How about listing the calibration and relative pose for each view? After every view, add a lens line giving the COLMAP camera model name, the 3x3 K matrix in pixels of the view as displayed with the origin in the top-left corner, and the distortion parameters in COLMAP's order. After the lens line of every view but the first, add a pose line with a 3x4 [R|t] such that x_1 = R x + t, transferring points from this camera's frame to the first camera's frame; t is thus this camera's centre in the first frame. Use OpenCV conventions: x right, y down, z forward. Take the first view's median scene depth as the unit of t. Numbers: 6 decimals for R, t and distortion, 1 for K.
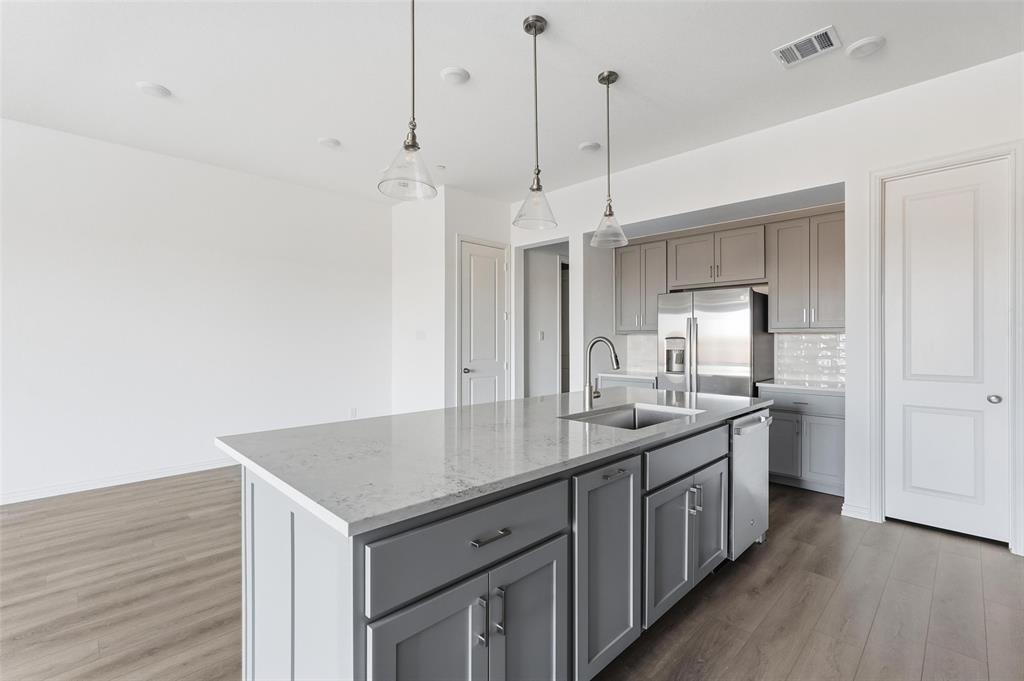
lens RADIAL K [[458.0, 0, 510.3], [0, 458.0, 341.5], [0, 0, 1]] dist [-0.002321, -0.000156]
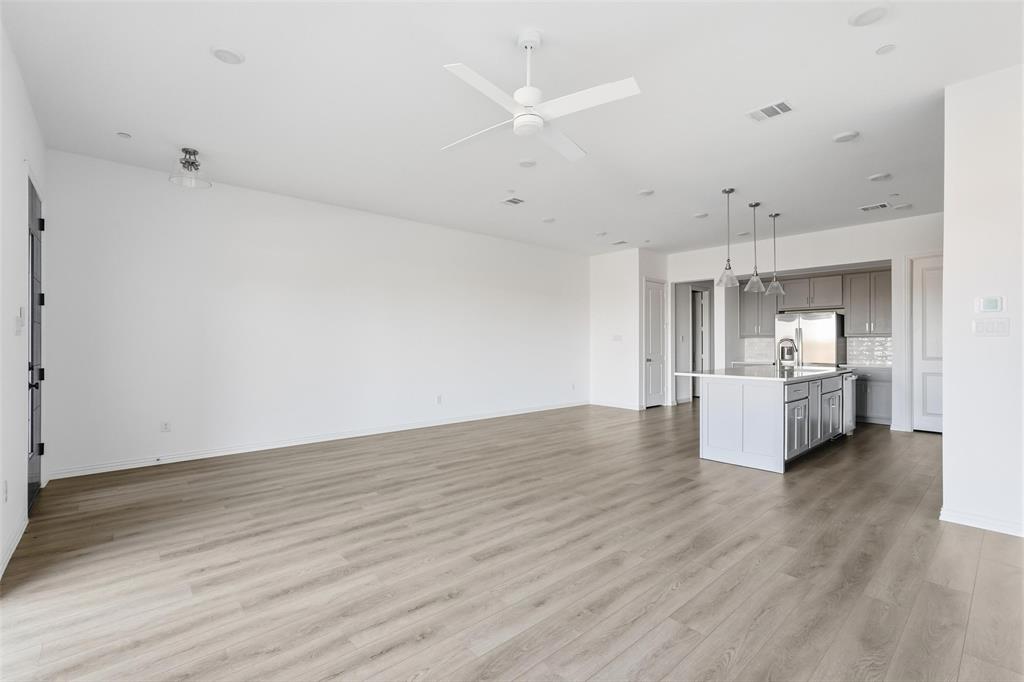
lens RADIAL K [[458.0, 0, 510.3], [0, 458.0, 342.0], [0, 0, 1]] dist [-0.002321, -0.000156]
pose [[0.998797, -0.000354, -0.049044, -0.634212], [0.000055, 0.999981, -0.006107, 0.012285], [0.049046, 0.006097, 0.998778, -0.817192]]
